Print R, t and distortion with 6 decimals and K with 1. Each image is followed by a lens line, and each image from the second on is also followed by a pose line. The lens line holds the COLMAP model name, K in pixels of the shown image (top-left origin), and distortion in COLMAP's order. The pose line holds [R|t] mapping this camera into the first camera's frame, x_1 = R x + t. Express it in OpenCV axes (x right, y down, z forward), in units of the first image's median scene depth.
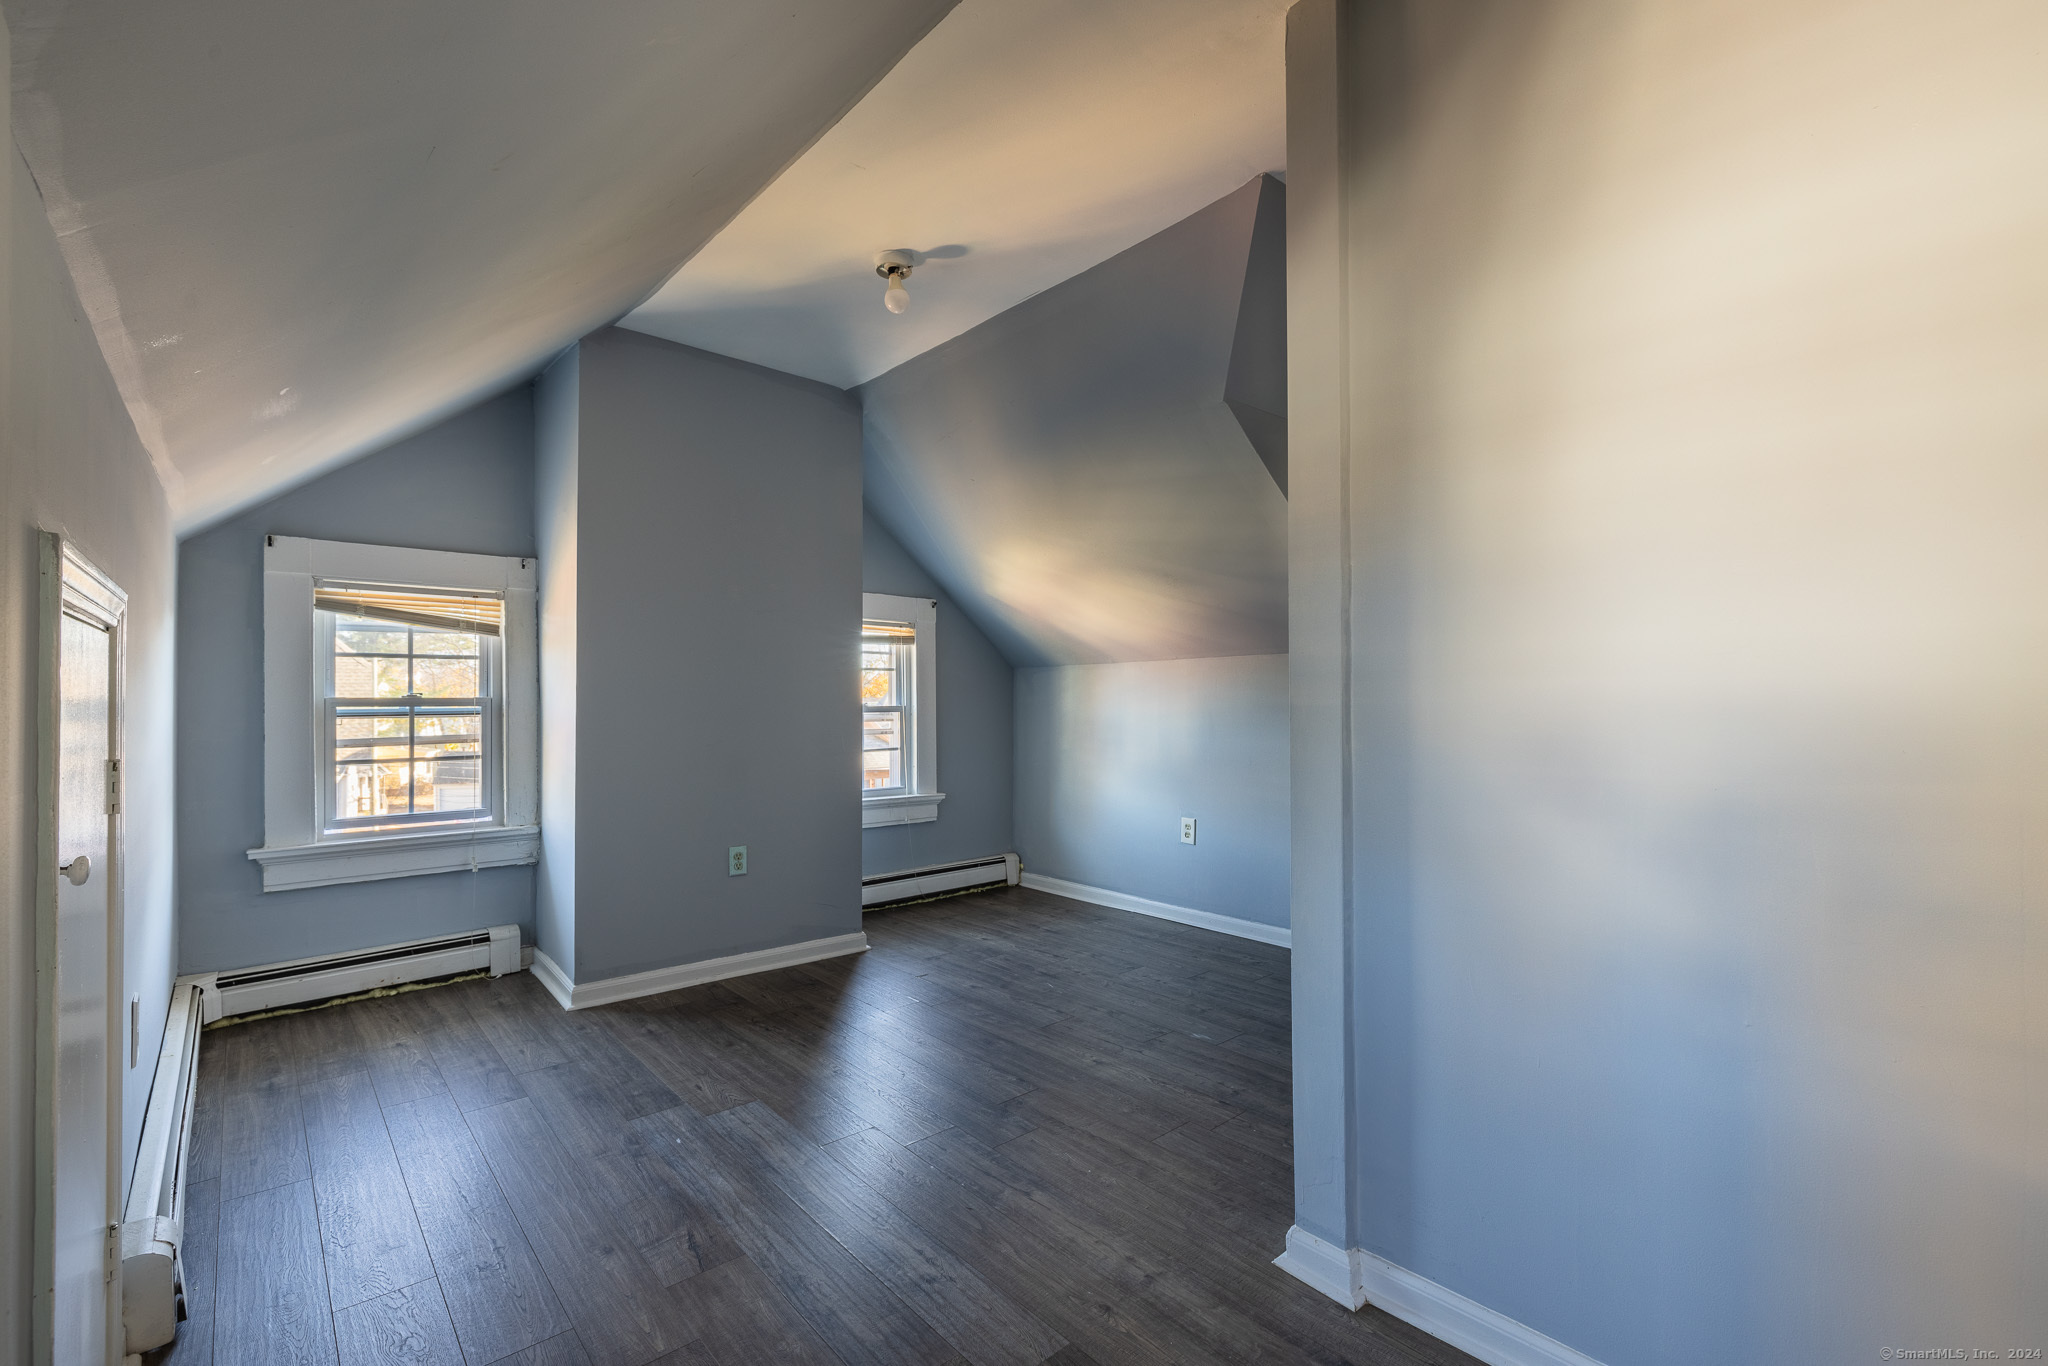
lens RADIAL K [[895.6, 0, 1013.0], [0, 895.6, 683.3], [0, 0, 1]] dist [0.001949, -0.001165]
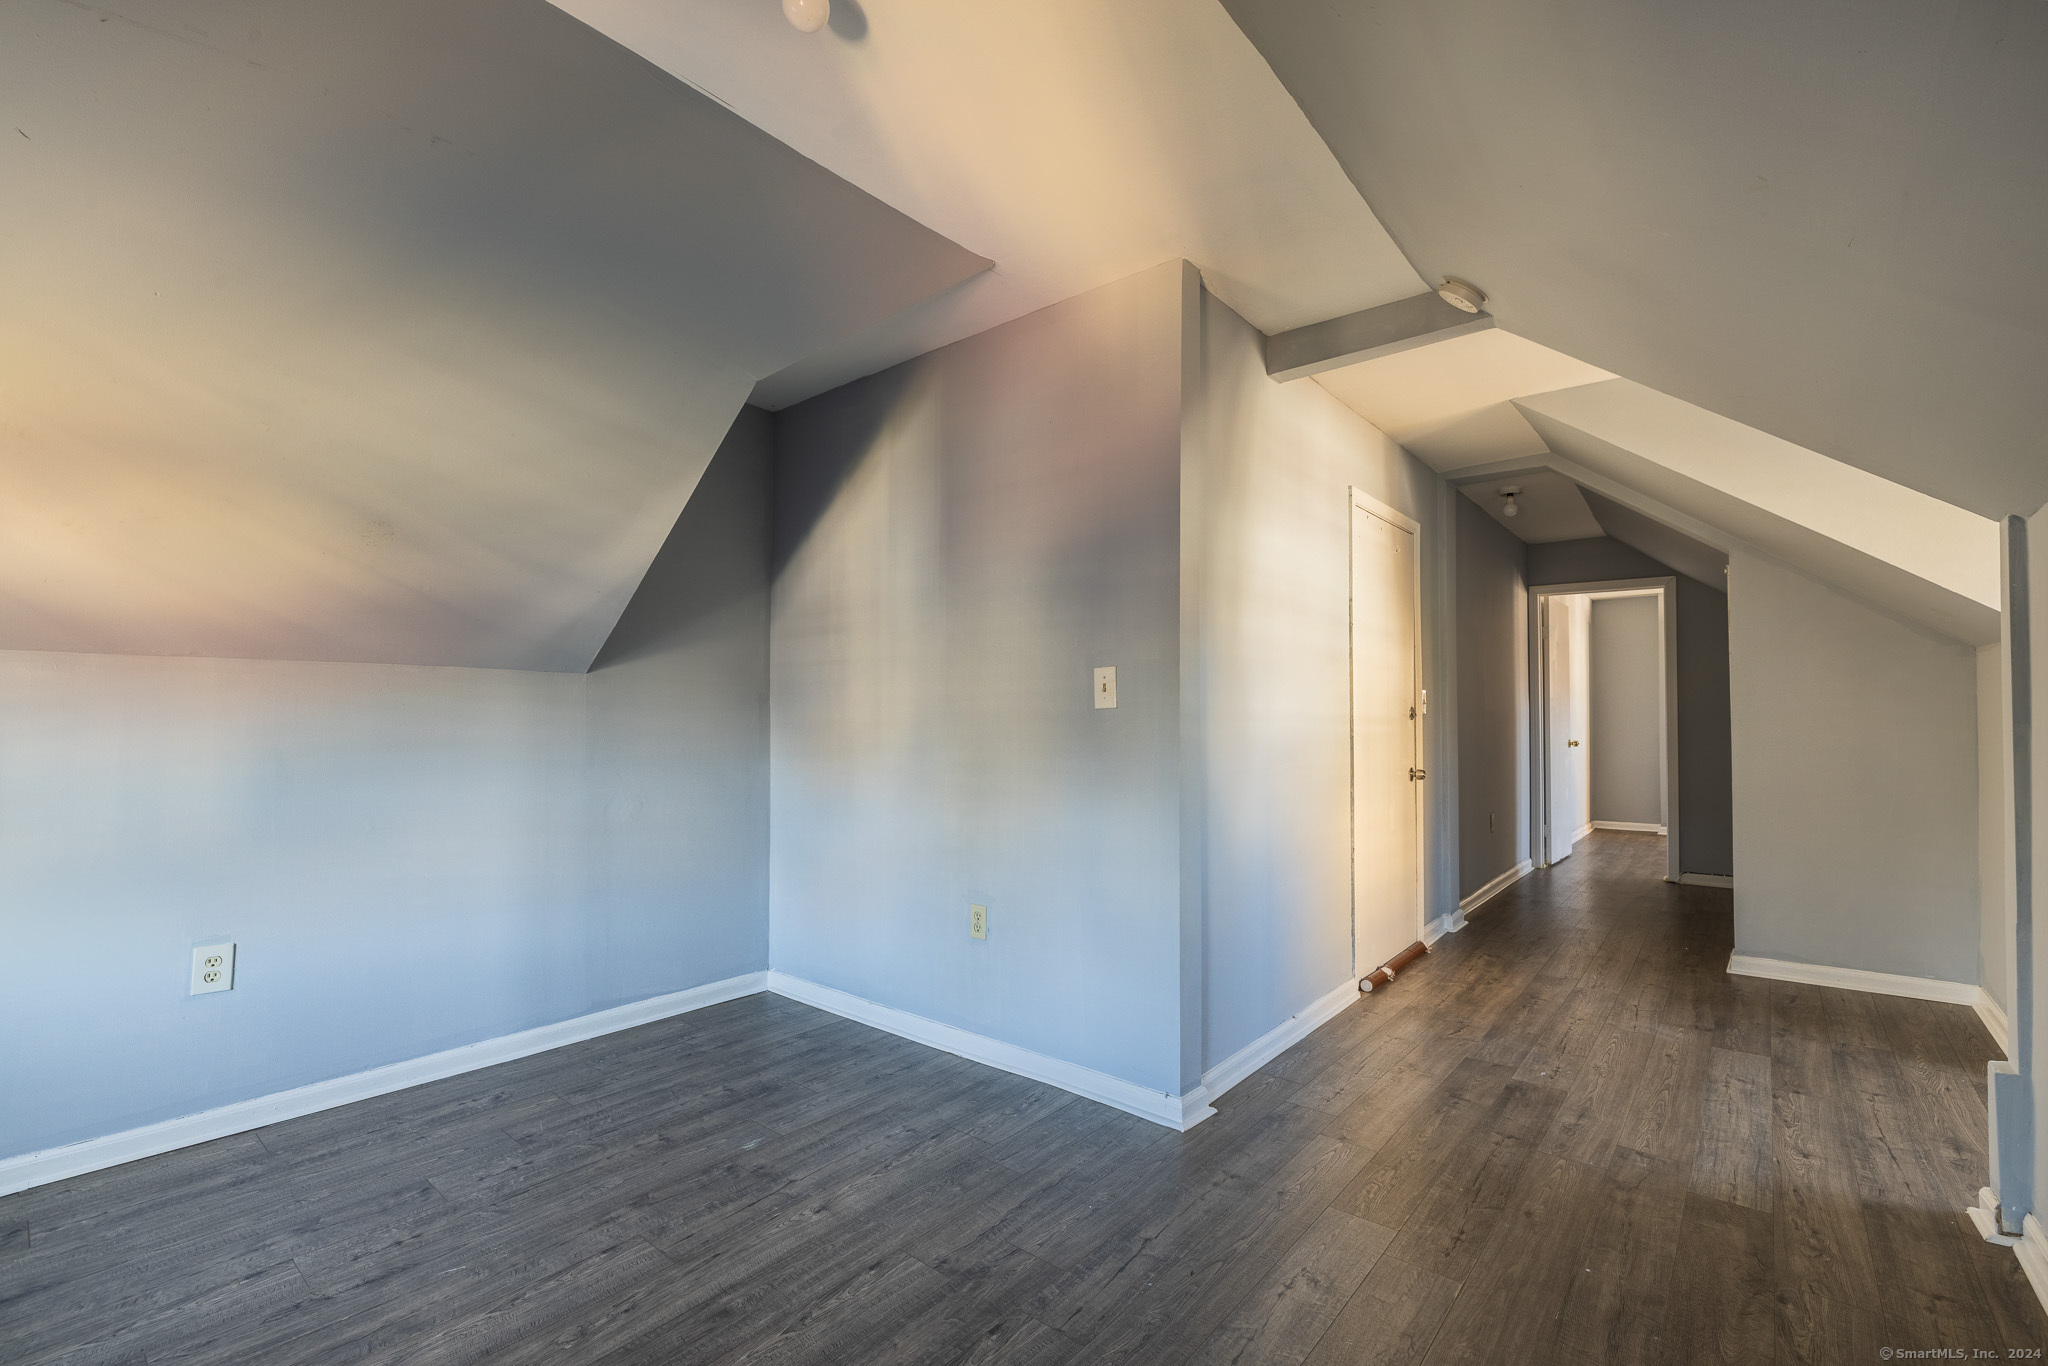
lens RADIAL K [[895.6, 0, 1033.2], [0, 895.6, 716.0], [0, 0, 1]] dist [0.001949, -0.001165]
pose [[-0.165363, 0.009584, 0.986186, -0.571158], [-0.018008, 0.999757, -0.012735, 0.011181], [-0.986068, -0.019865, -0.165150, 0.799373]]
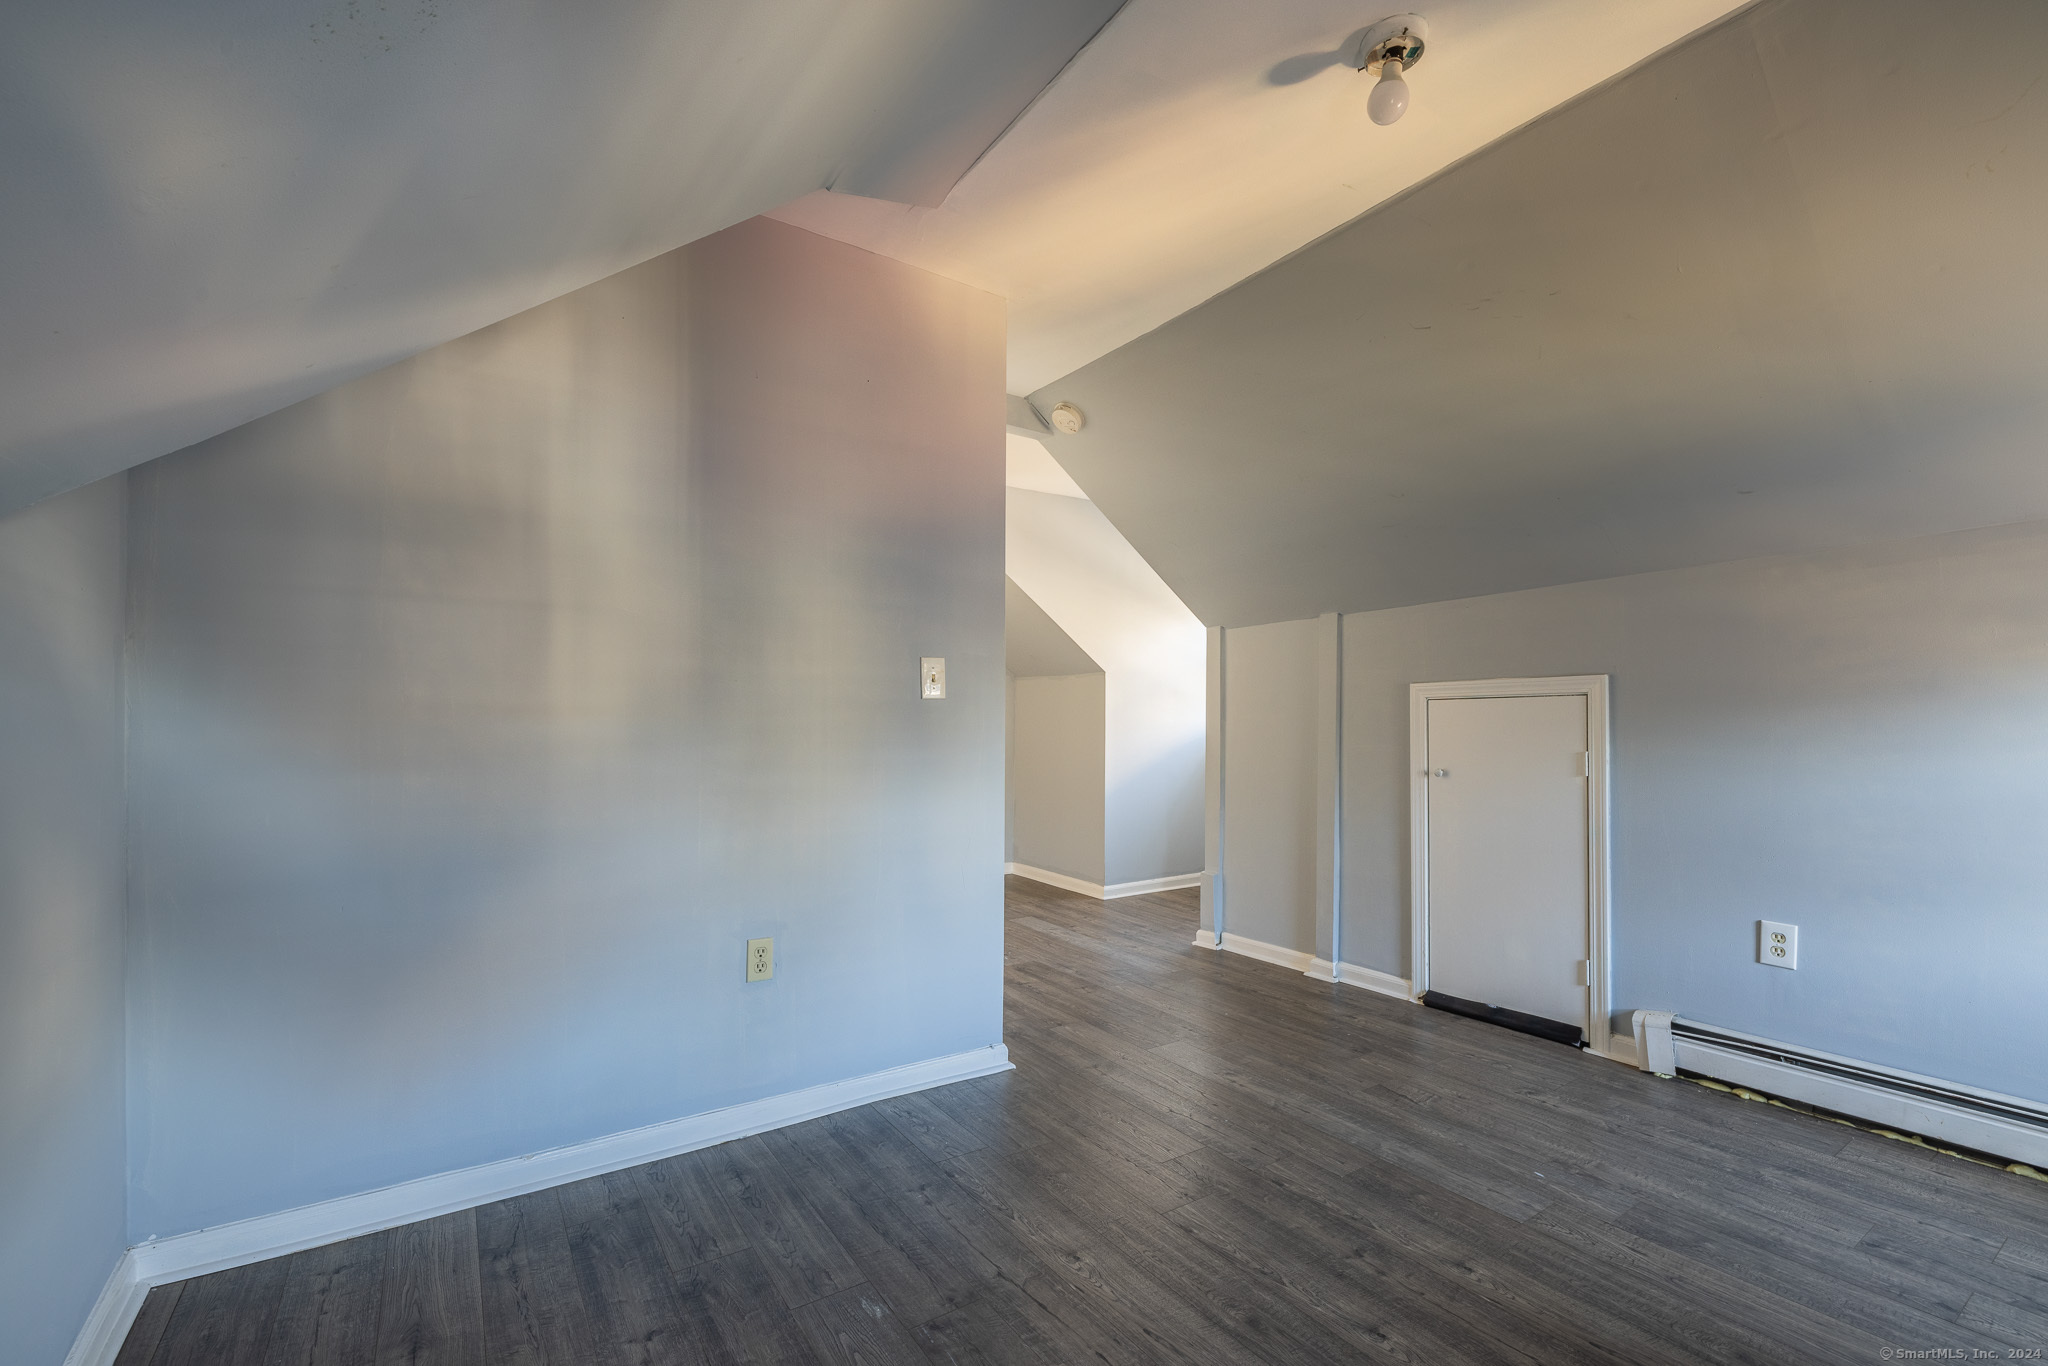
lens RADIAL K [[846.4, 0, 1045.6], [0, 846.4, 716.8], [0, 0, 1]] dist [-0.001555, 0.000237]
pose [[-0.994027, -0.000523, 0.109137, 0.038588], [-0.003931, 0.999511, -0.031009, 0.033230], [-0.109068, -0.031253, -0.993543, 1.372662]]
